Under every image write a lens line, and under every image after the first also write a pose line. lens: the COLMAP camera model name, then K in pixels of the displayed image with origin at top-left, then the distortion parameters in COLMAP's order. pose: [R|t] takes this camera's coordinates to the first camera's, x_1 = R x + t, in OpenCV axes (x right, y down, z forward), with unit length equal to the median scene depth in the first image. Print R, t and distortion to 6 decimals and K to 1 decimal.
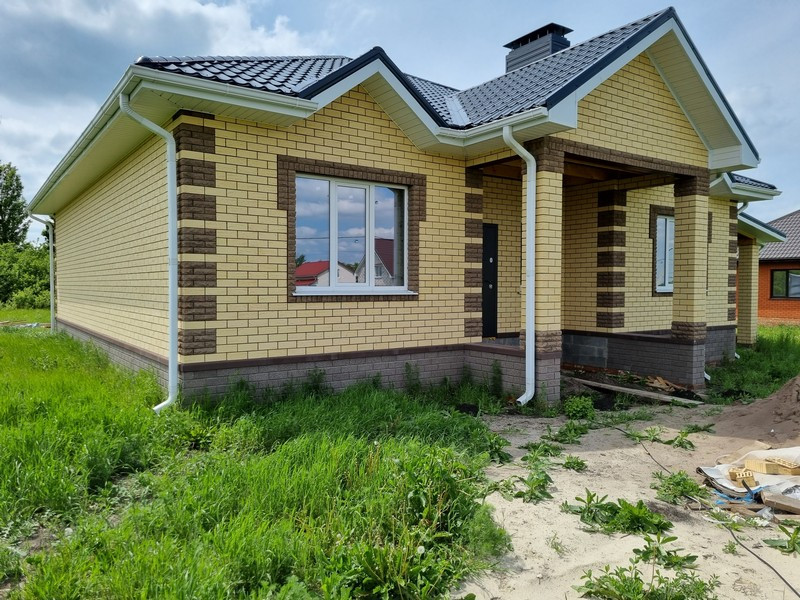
lens RADIAL K [[602.3, 0, 400.0], [0, 602.3, 300.0], [0, 0, 1]] dist [0.059493, -0.048470]
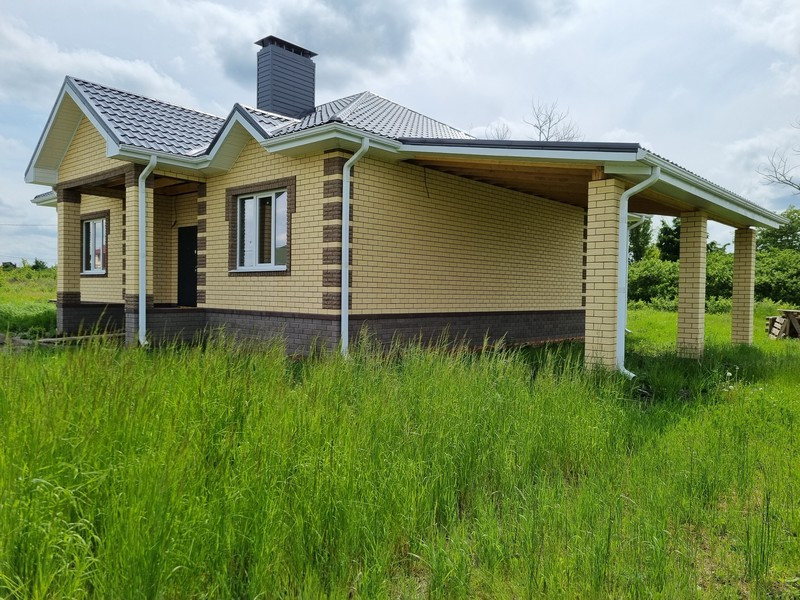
lens RADIAL K [[602.3, 0, 400.0], [0, 602.3, 300.0], [0, 0, 1]] dist [0.059493, -0.048470]
pose [[0.220544, 0.013751, -0.975280, 1.979448], [-0.041783, 0.999116, 0.004638, 0.023411], [0.974482, 0.039728, 0.220923, 1.409724]]
